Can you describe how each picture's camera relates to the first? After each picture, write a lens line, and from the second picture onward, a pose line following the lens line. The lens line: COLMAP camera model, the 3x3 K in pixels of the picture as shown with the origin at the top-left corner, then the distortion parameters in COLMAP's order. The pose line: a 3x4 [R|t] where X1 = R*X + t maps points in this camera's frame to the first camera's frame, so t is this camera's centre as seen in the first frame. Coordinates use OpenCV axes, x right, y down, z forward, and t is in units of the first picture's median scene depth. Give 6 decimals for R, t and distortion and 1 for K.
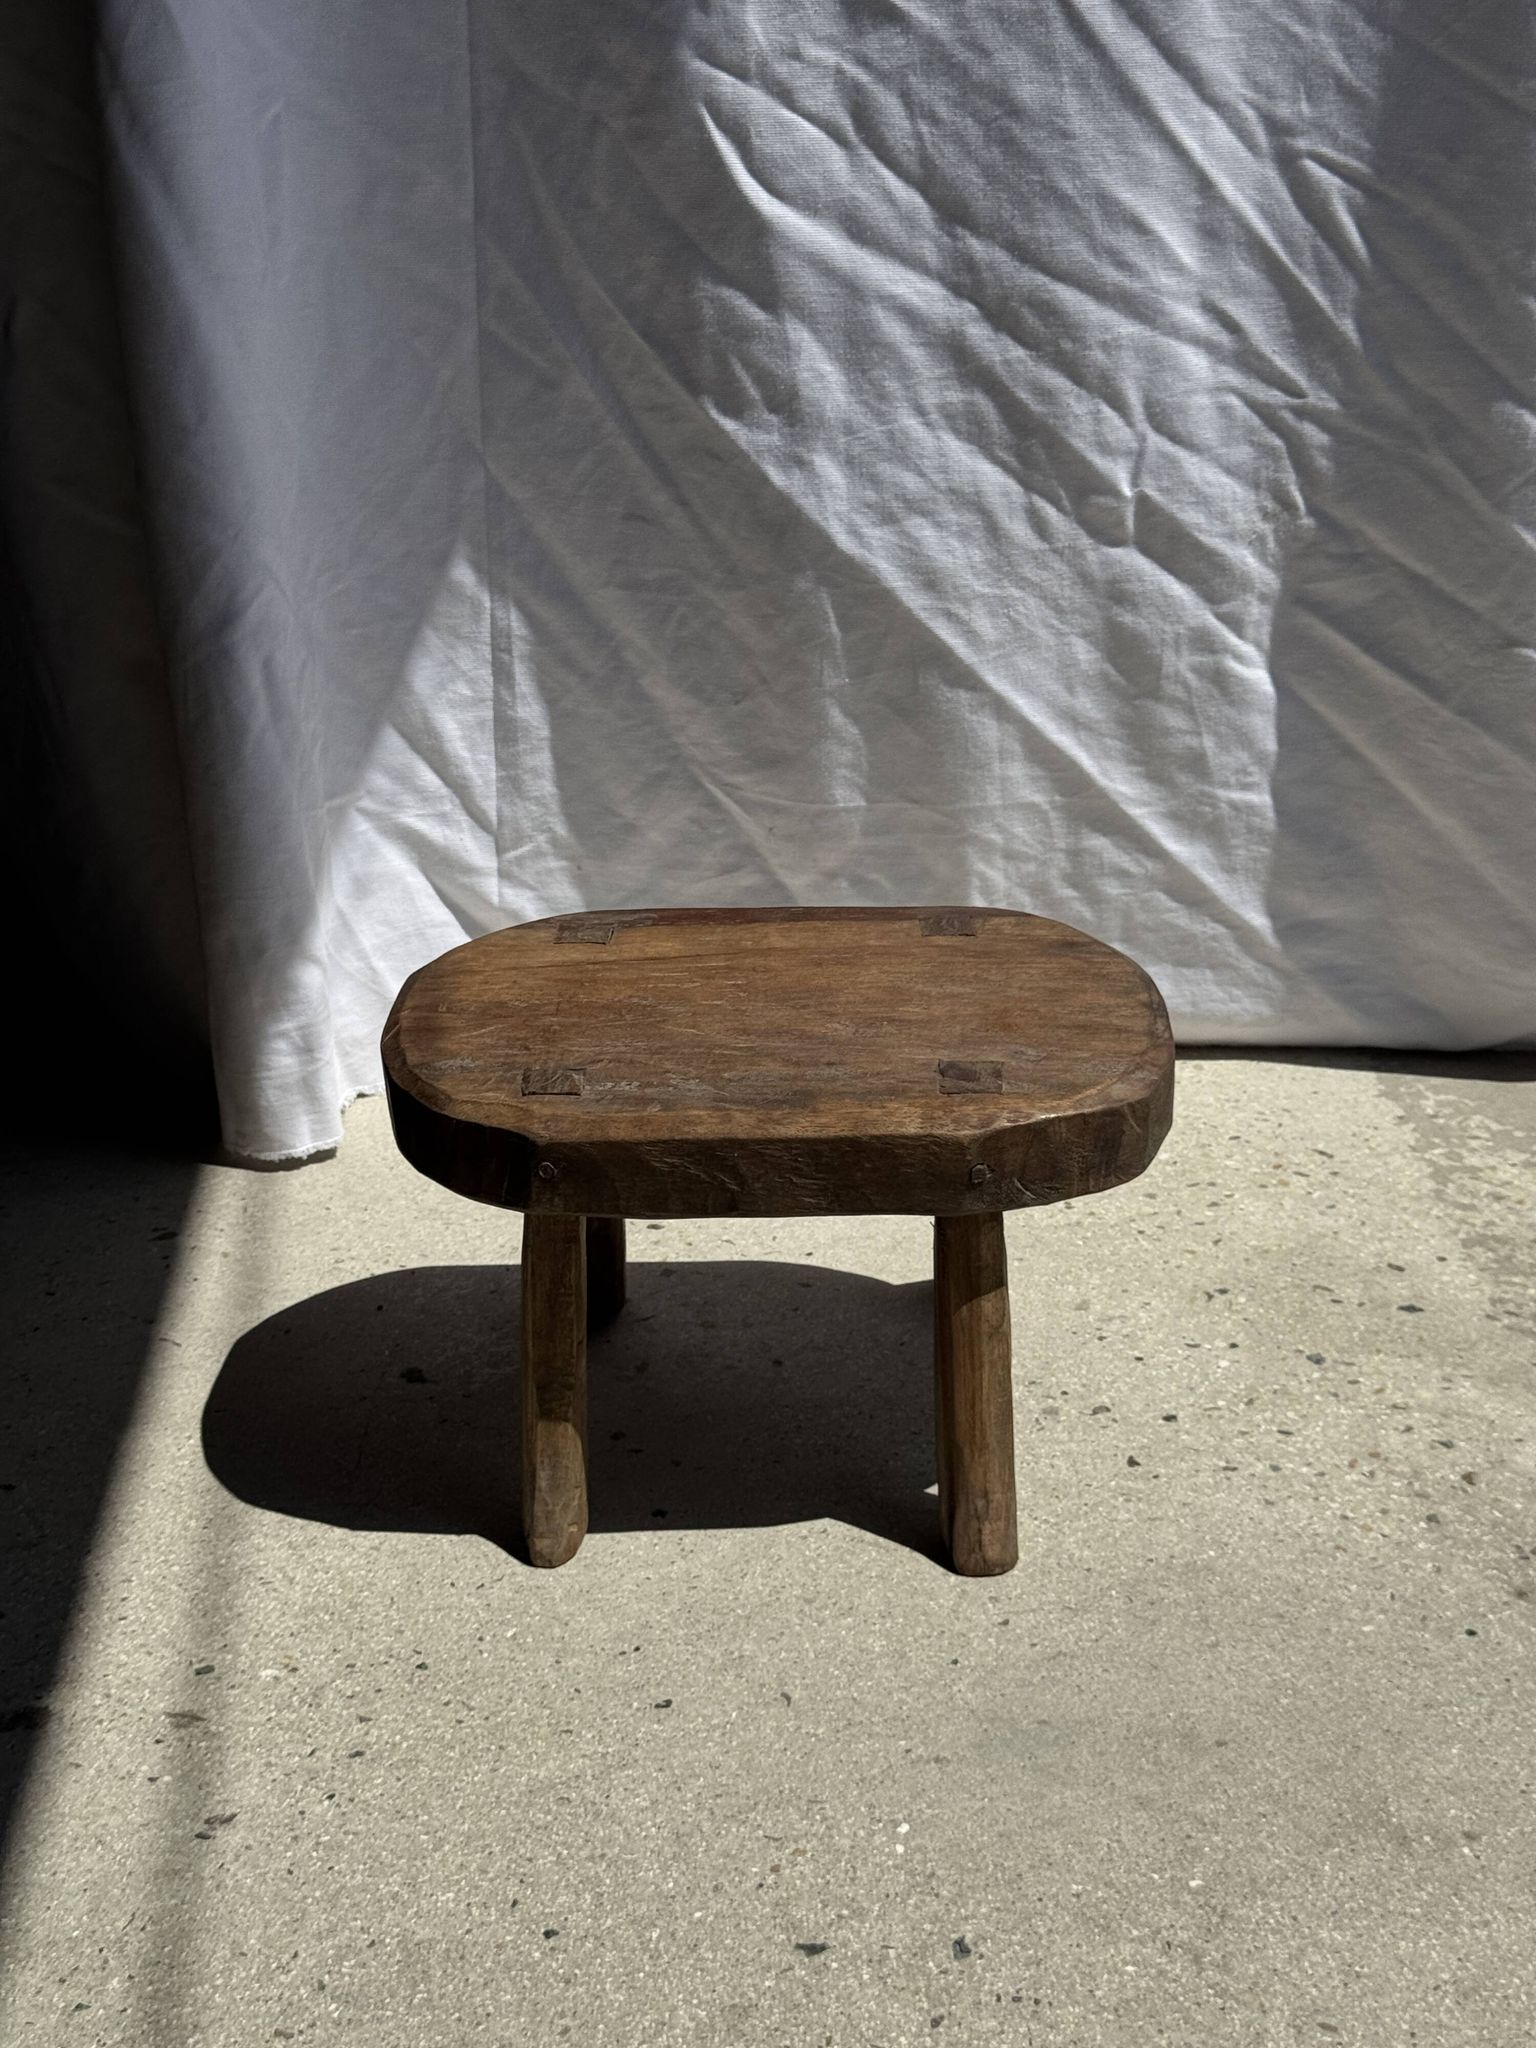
lens RADIAL K [[2988.5, 0, 781.6], [0, 2988.5, 1021.9], [0, 0, 1]] dist [0.176186, -0.459061]
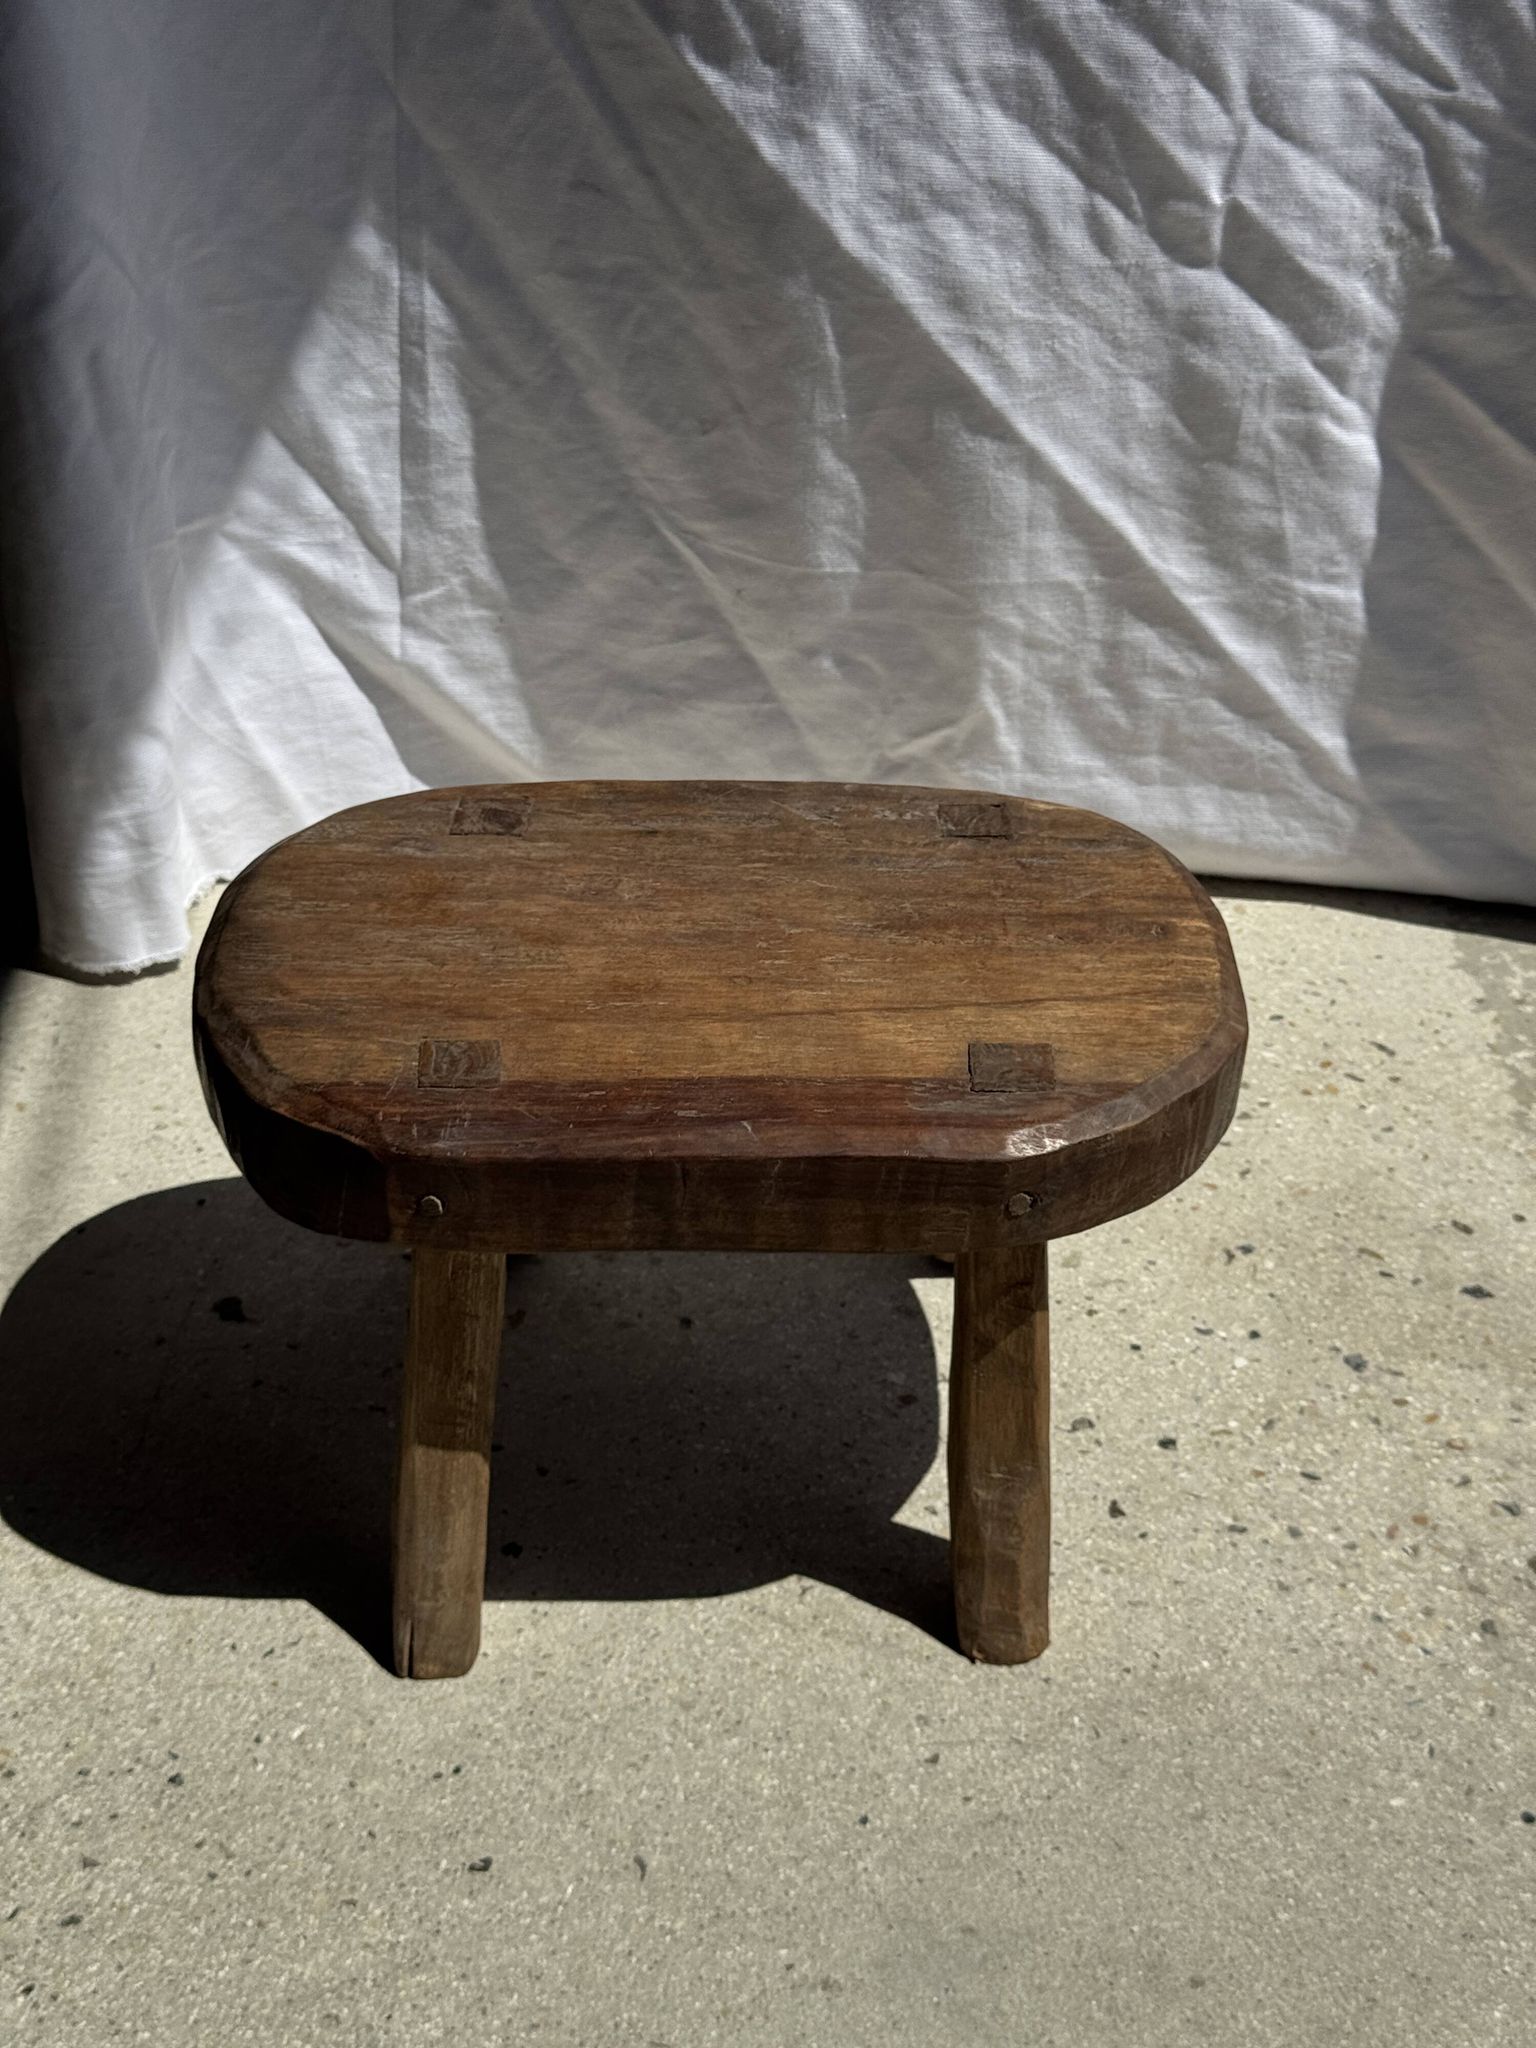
lens RADIAL K [[3005.4, 0, 814.3], [0, 3005.4, 1020.9], [0, 0, 1]] dist [0.199331, -0.563320]
pose [[0.997791, 0.065758, 0.009466, 0.018120], [-0.066434, 0.986509, 0.149622, -0.080614], [0.000501, -0.149920, 0.988698, 0.194950]]
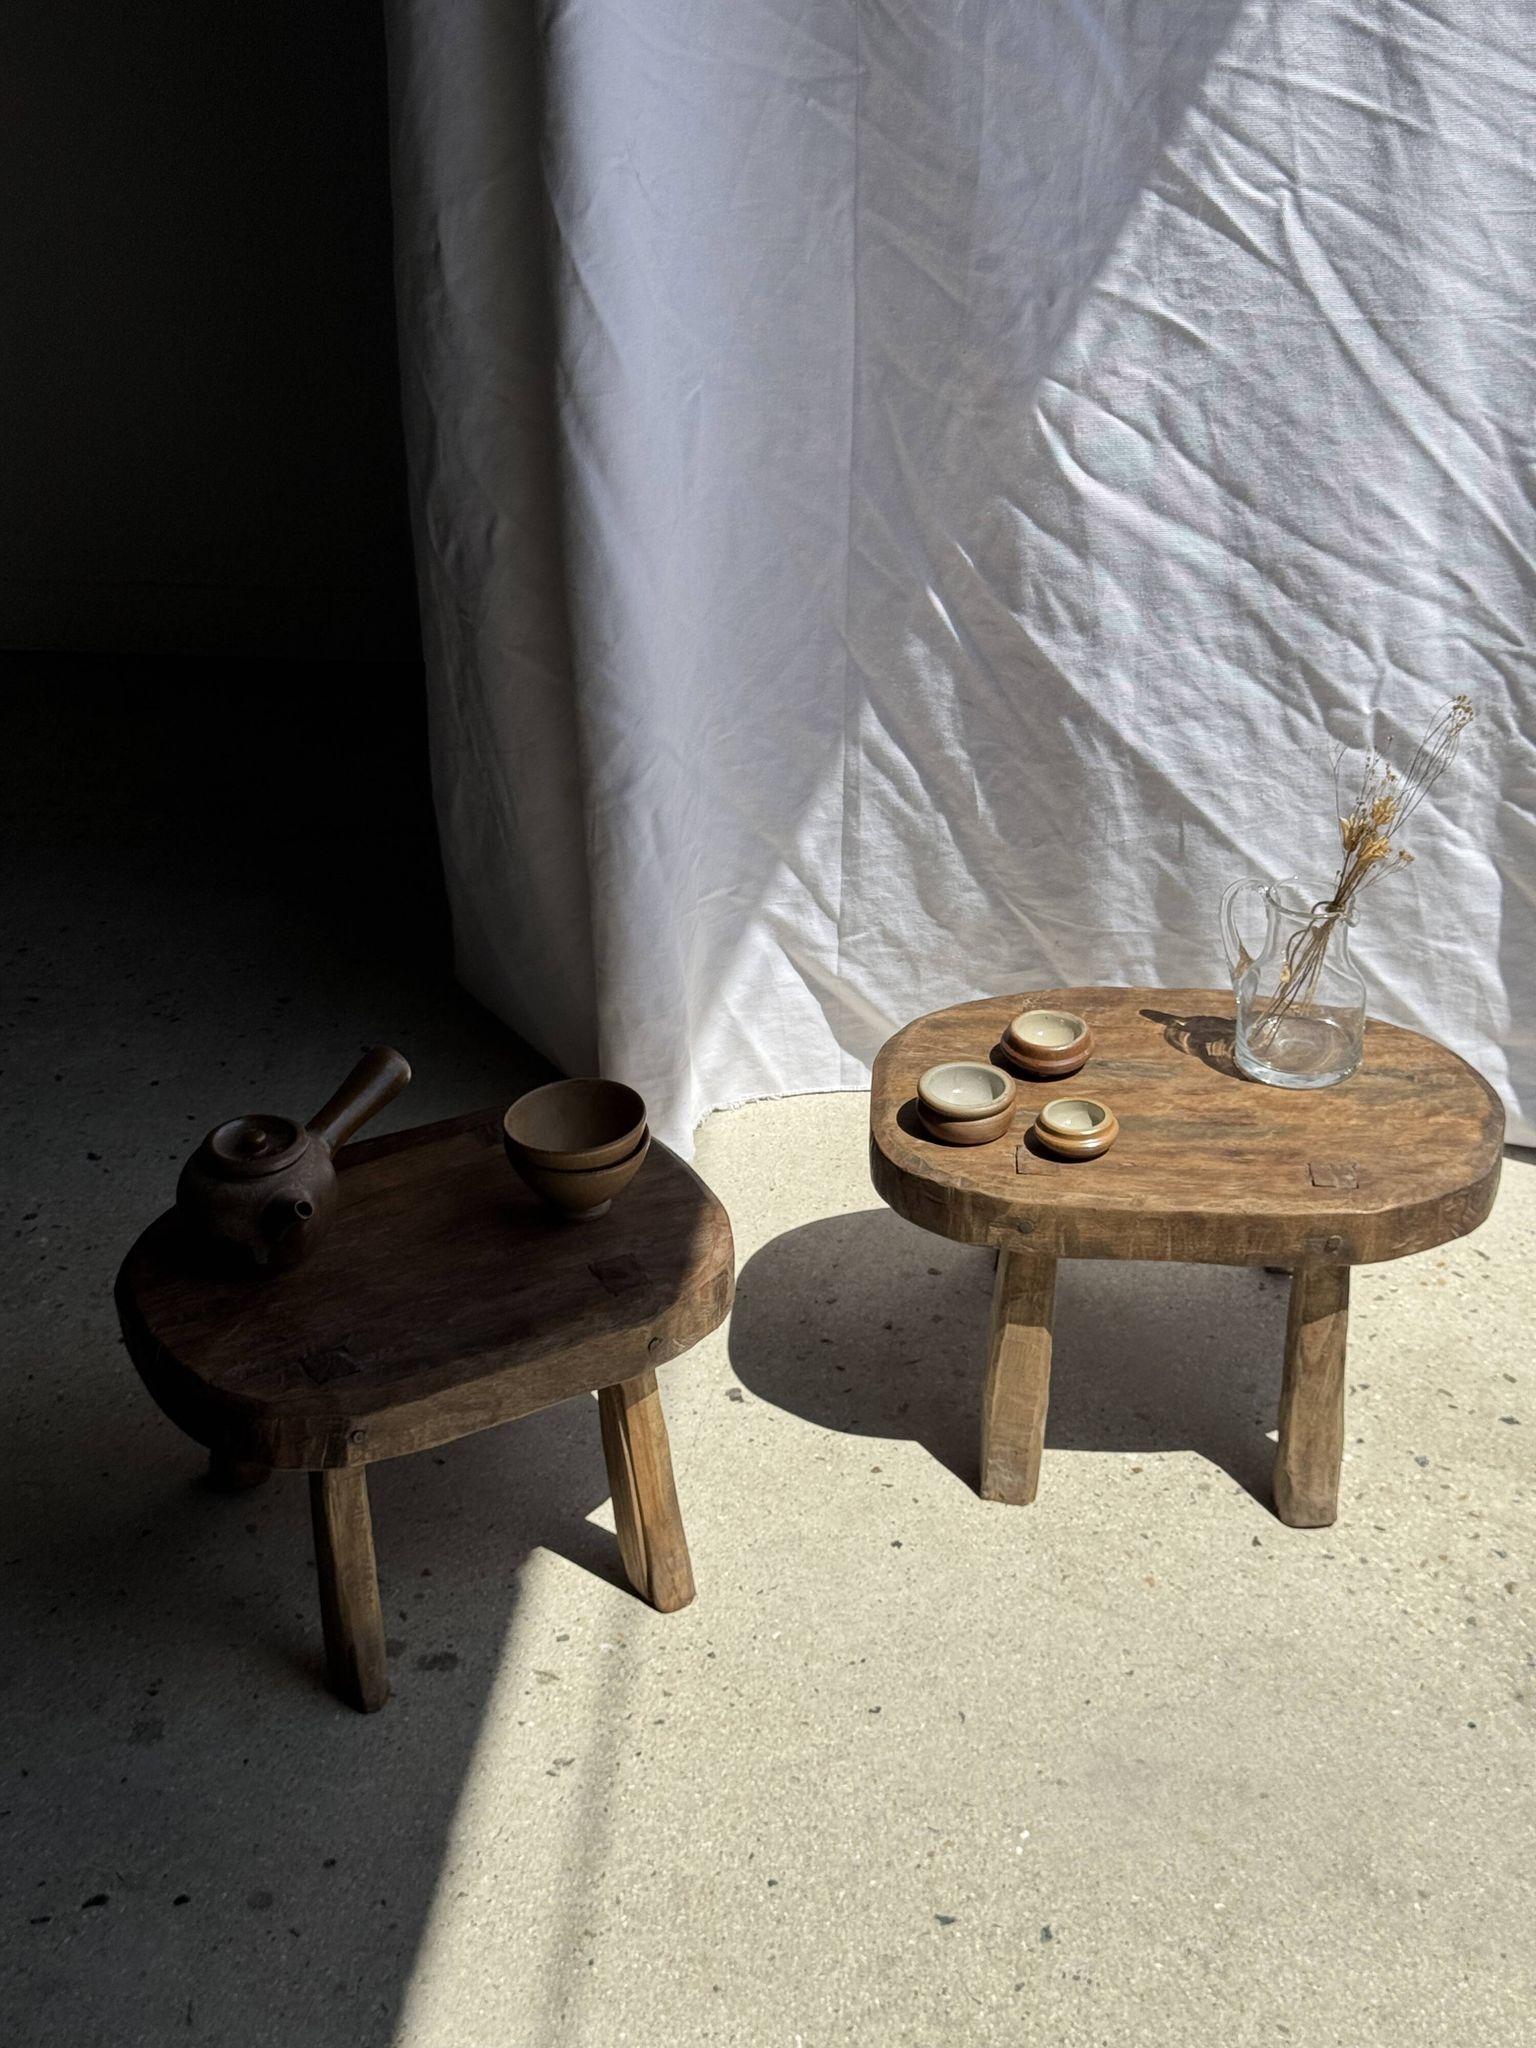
lens RADIAL K [[3038.9, 0, 767.8], [0, 3038.9, 922.4], [0, 0, 1]] dist [0.194026, -0.502860]
pose [[0.985412, 0.084851, -0.147522, 0.068797], [-0.070069, 0.992245, 0.102669, -0.211538], [0.155090, -0.090835, 0.983716, -0.291633]]
